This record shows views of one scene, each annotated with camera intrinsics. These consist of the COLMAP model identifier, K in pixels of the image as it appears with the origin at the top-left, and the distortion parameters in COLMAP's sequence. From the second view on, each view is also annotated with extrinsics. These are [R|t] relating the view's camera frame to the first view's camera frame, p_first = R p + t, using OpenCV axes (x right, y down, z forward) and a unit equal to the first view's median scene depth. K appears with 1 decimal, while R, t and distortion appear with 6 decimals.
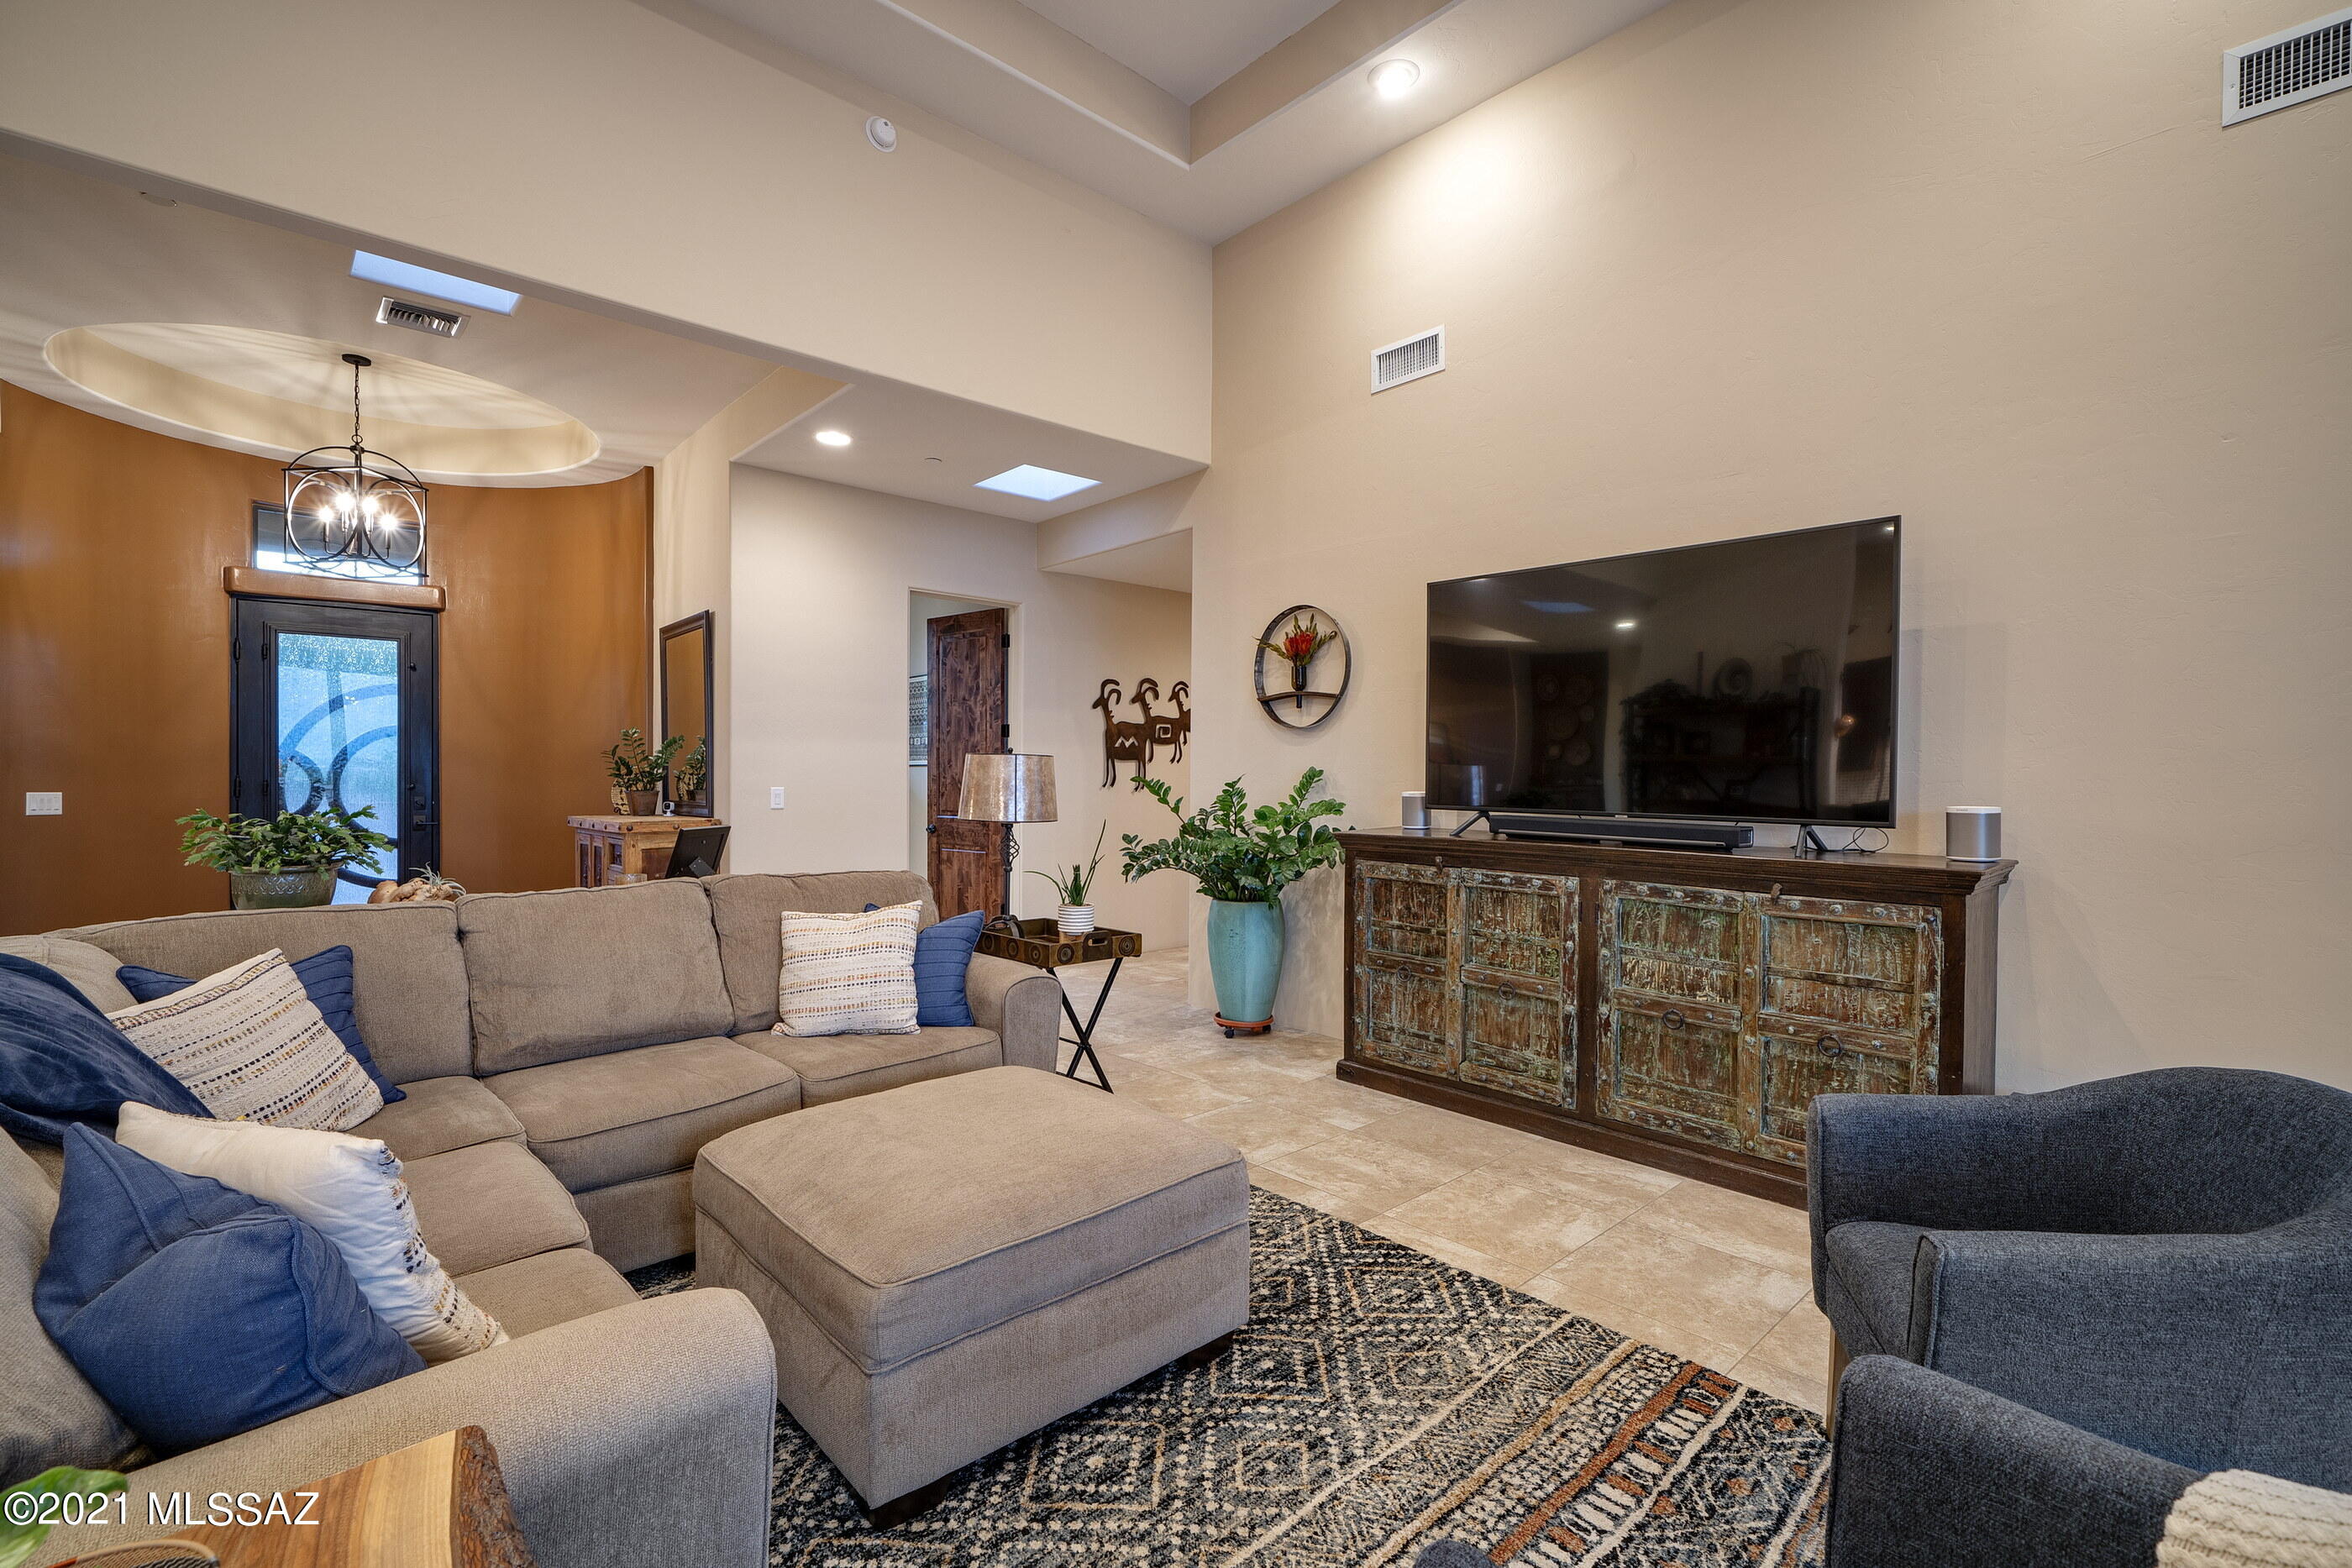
lens RADIAL K [[1043.9, 0, 1175.0], [0, 1043.9, 781.3], [0, 0, 1]] dist [-0.011348, 0.001117]
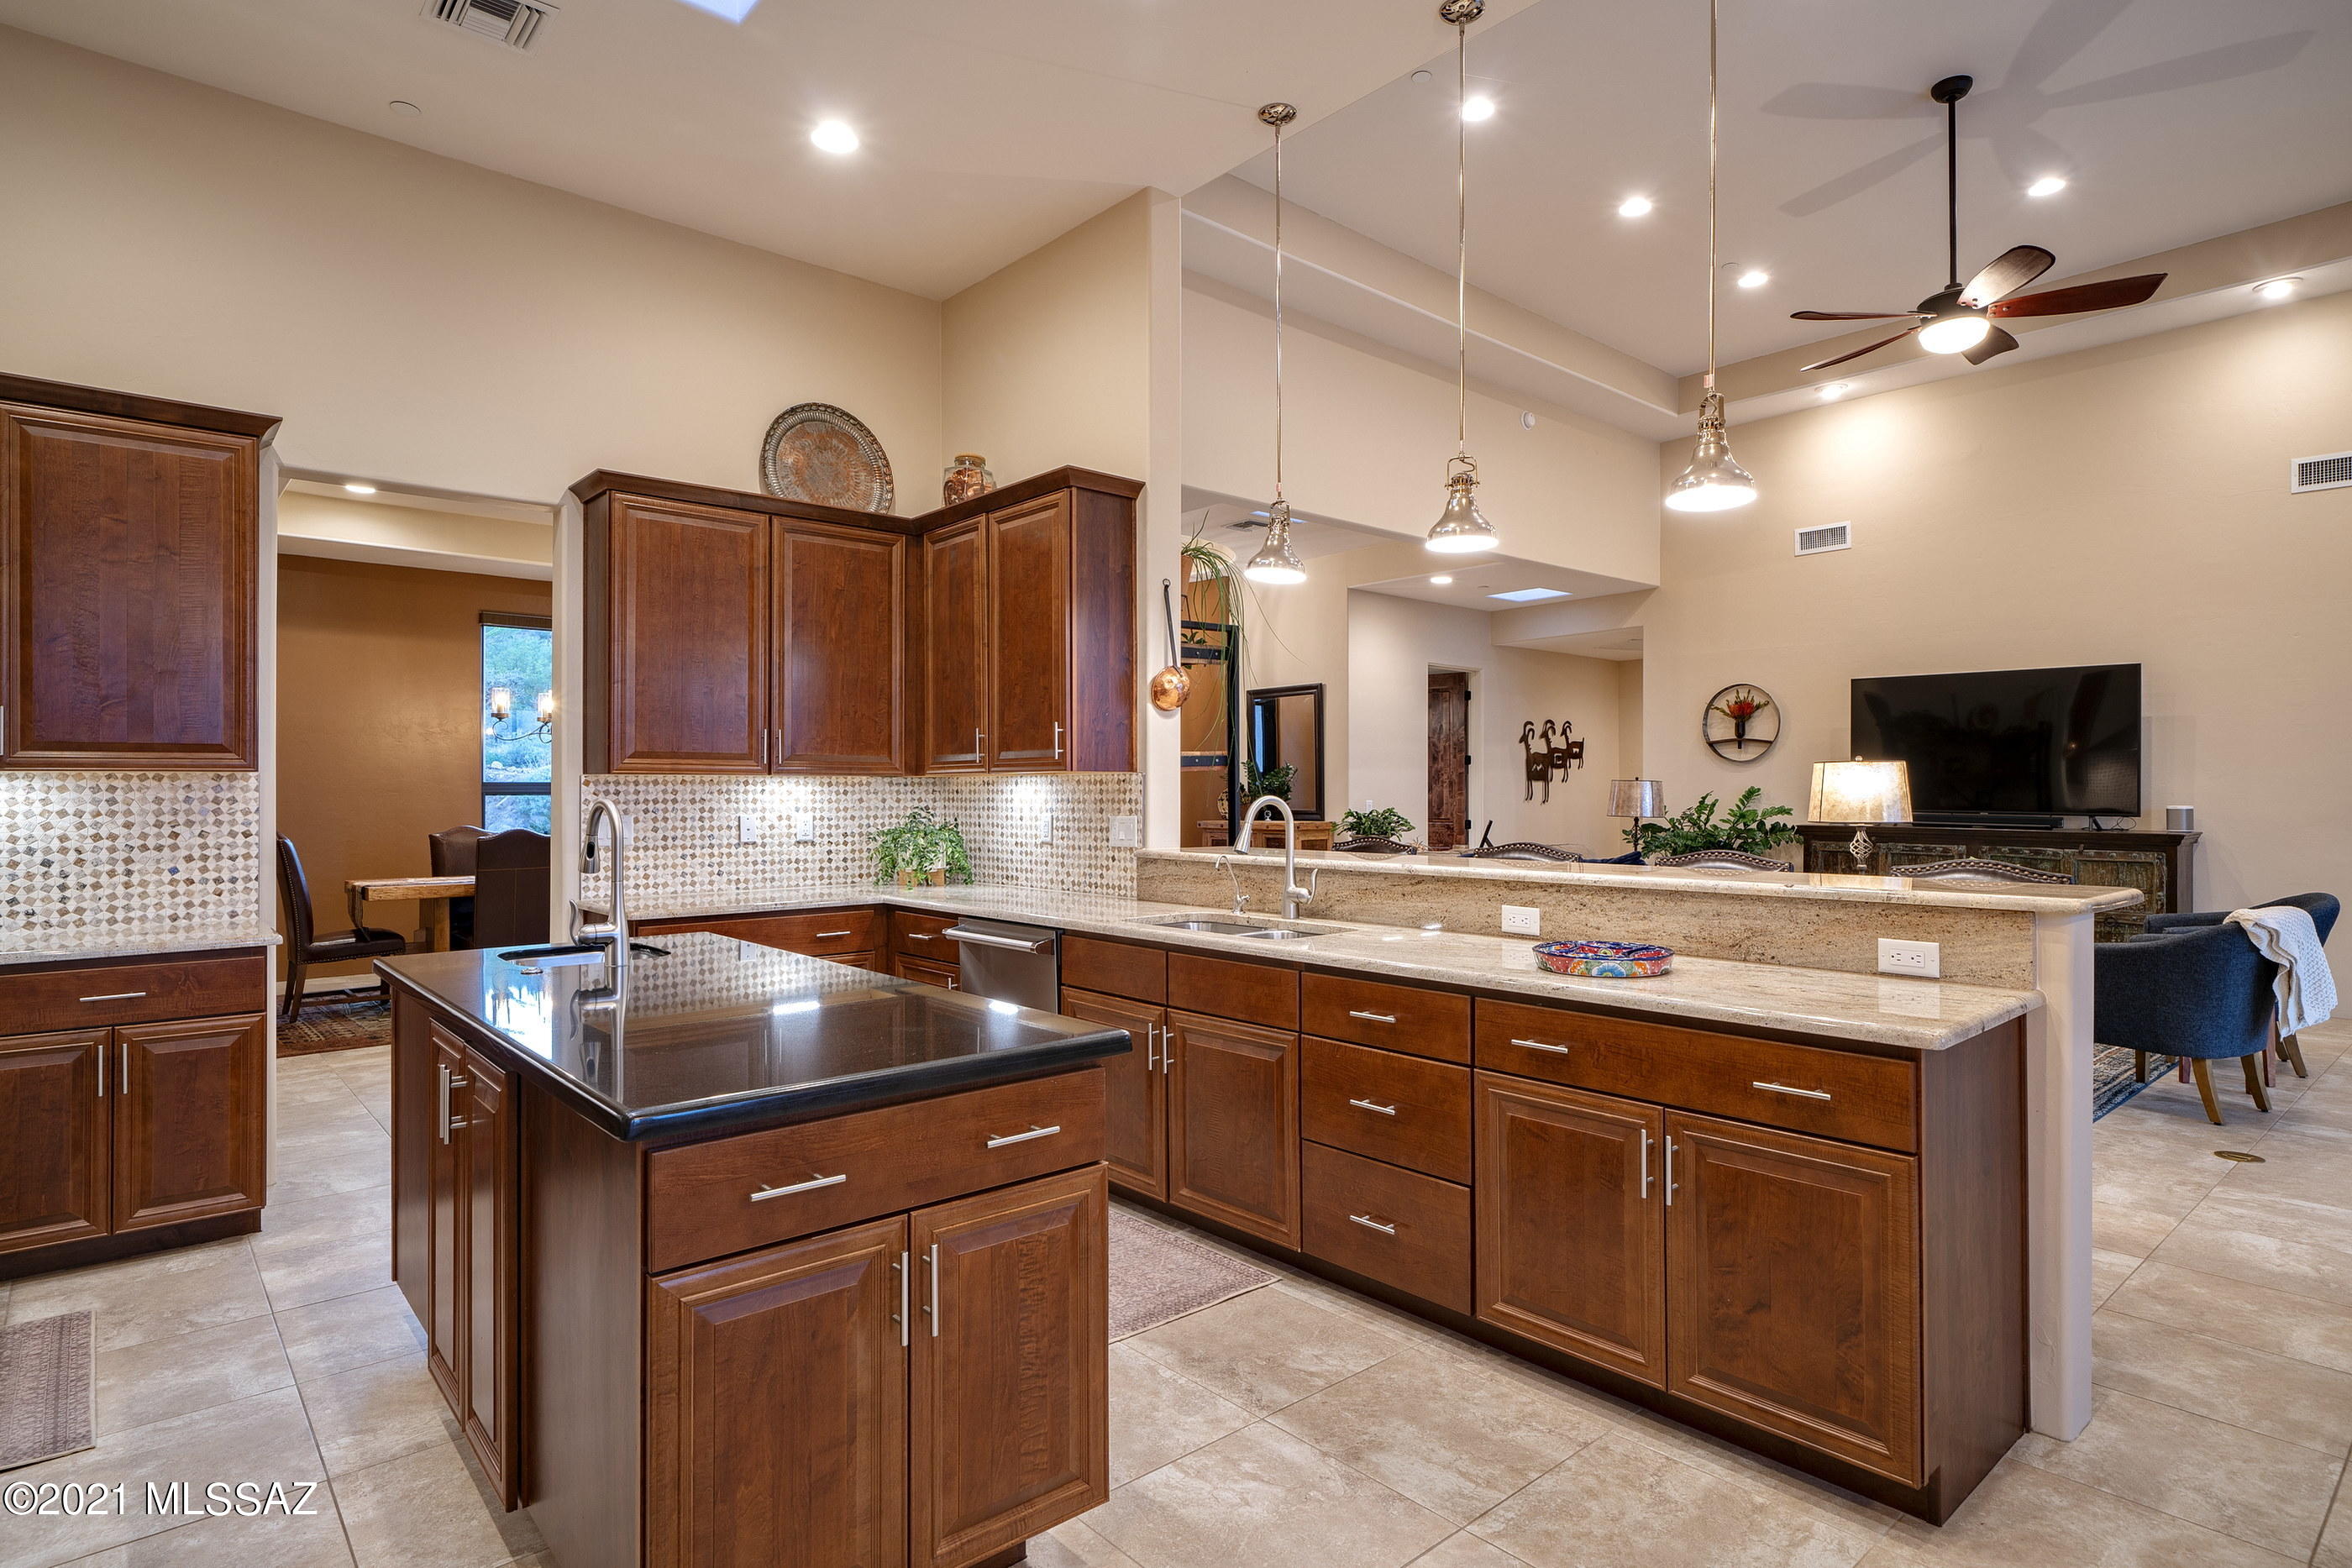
lens RADIAL K [[1237.8, 0, 1183.6], [0, 1237.8, 767.0], [0, 0, 1]] dist [0.002904, -0.001672]
pose [[0.999716, -0.001999, -0.023749, -0.979578], [0.001367, 0.999645, -0.026593, 0.008468], [0.023794, 0.026553, 0.999364, -1.285797]]
